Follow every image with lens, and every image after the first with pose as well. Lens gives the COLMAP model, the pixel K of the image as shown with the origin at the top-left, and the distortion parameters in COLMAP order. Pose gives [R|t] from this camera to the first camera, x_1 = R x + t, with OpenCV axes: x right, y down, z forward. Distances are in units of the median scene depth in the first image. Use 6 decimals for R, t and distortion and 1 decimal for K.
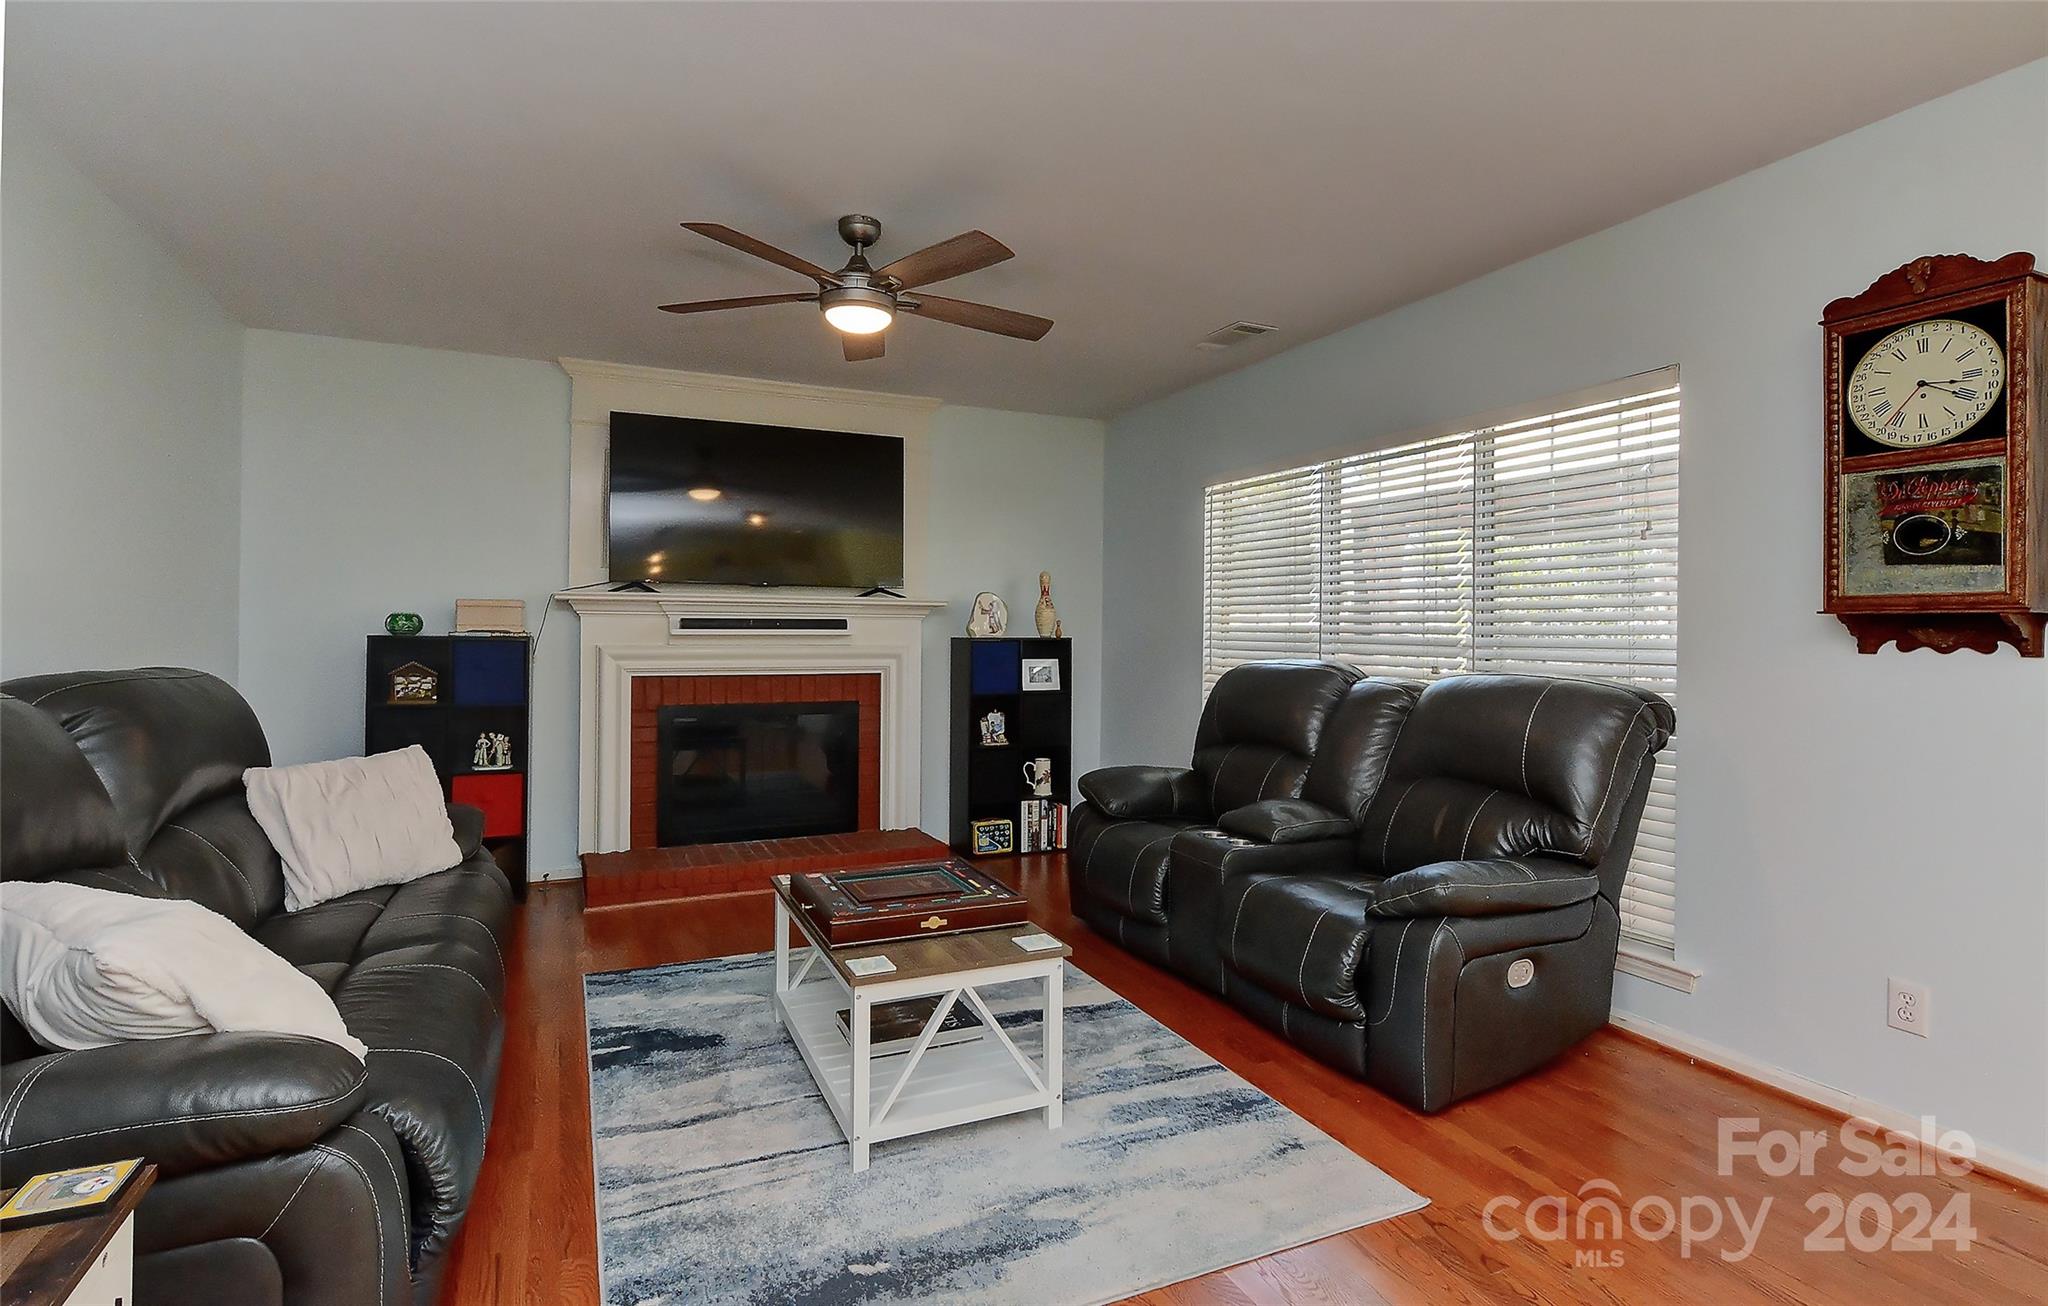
lens RADIAL K [[1031.2, 0, 1059.6], [0, 1031.2, 628.6], [0, 0, 1]] dist [-0.004897, 0.000062]
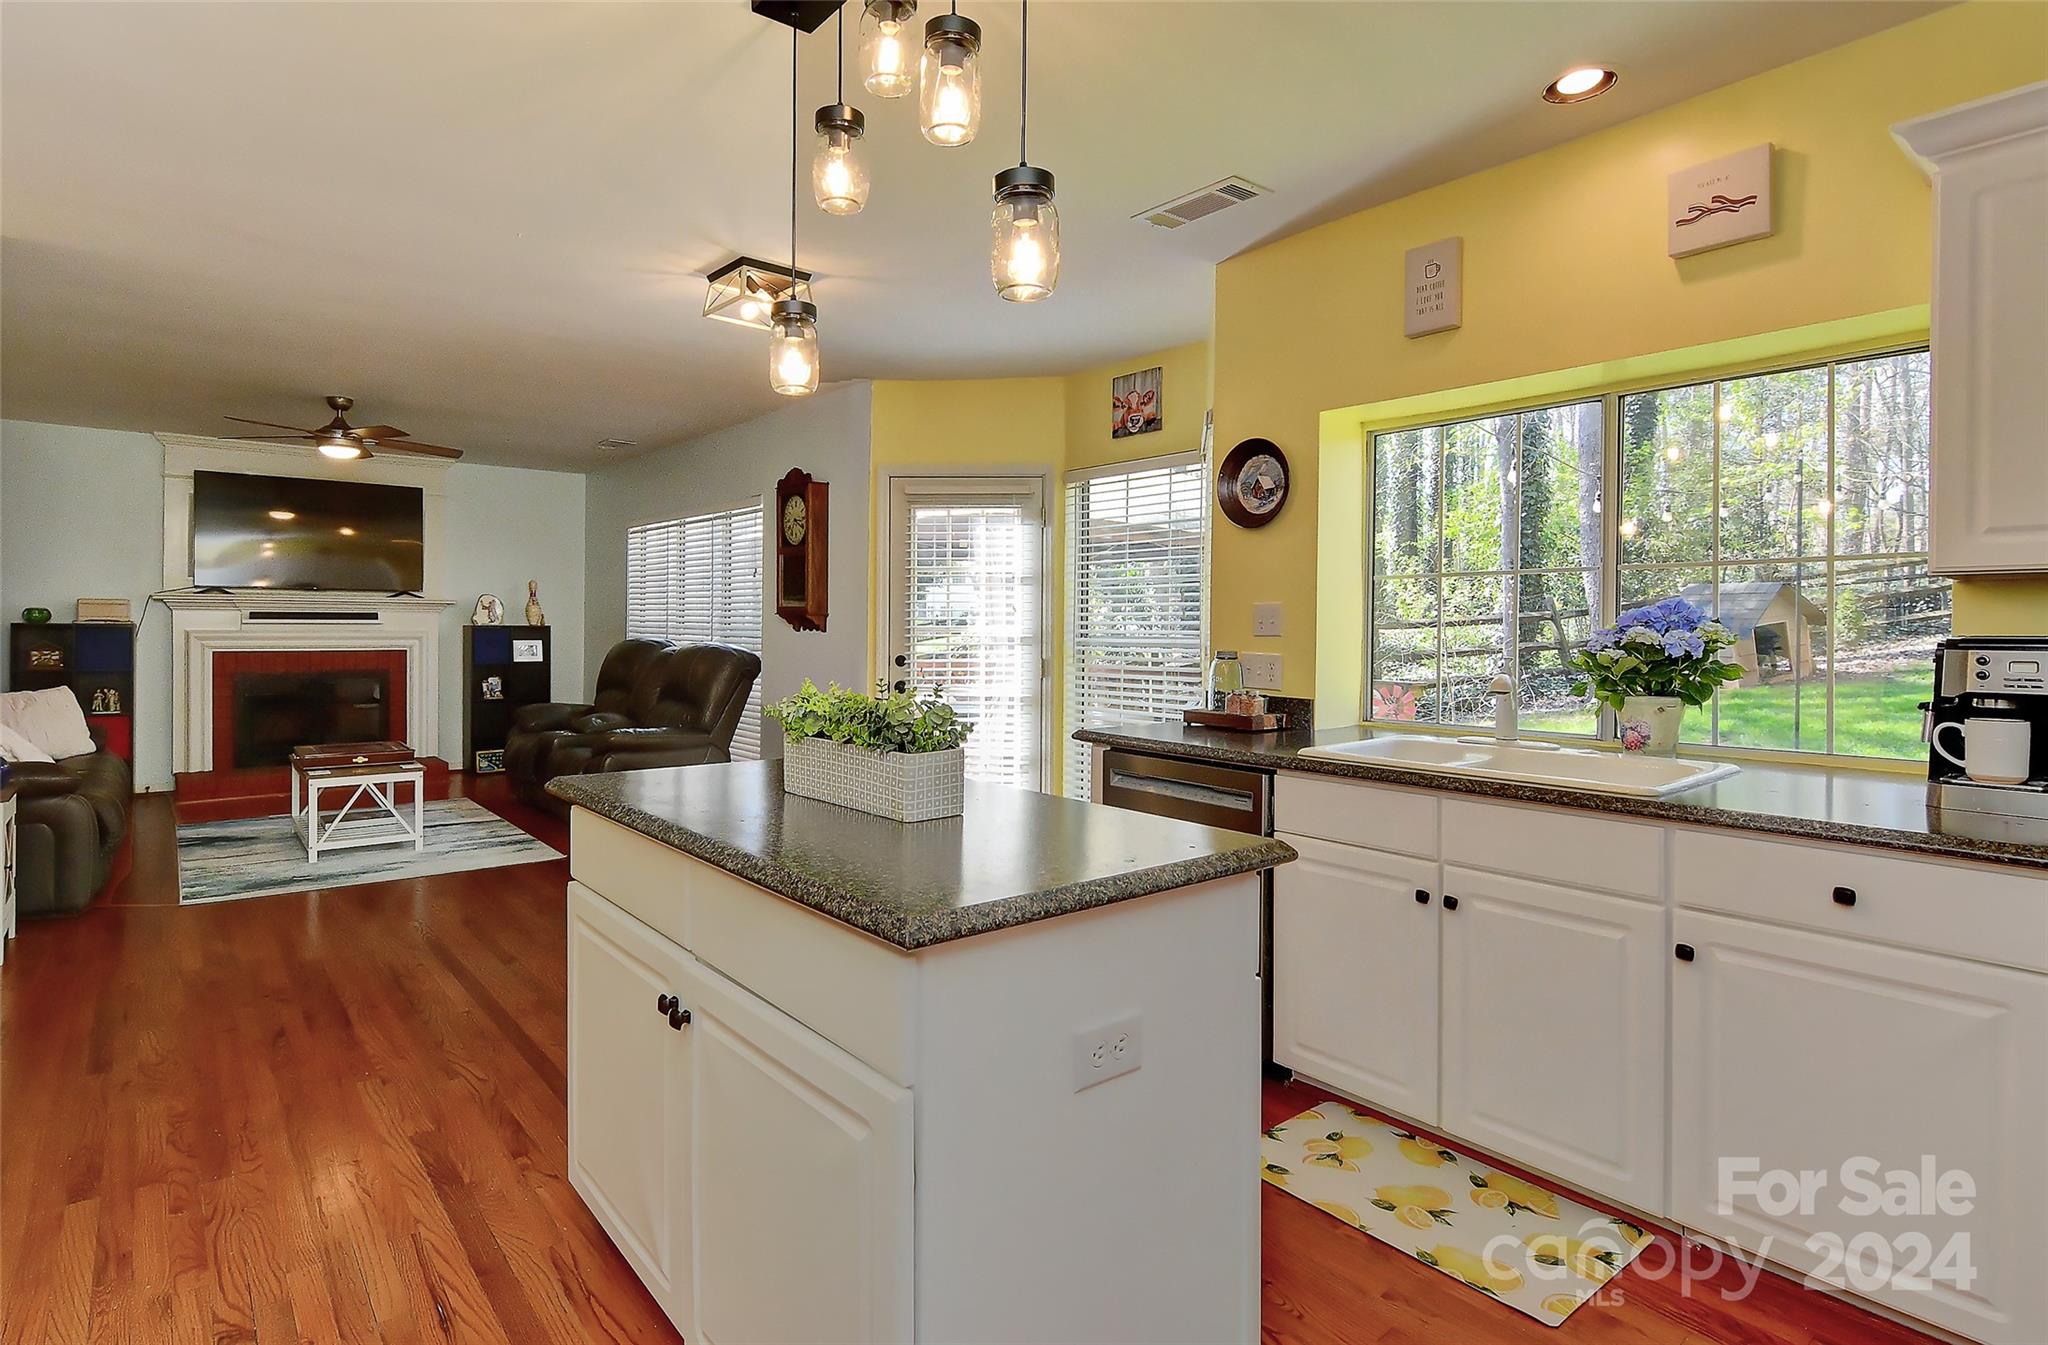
lens RADIAL K [[1027.3, 0, 939.6], [0, 1027.3, 637.1], [0, 0, 1]] dist [0.000959, -0.002466]
pose [[0.979723, -0.000244, 0.200355, 0.307910], [-0.003364, 0.999838, 0.017666, -0.003155], [-0.200327, -0.017982, 0.979564, -0.643542]]
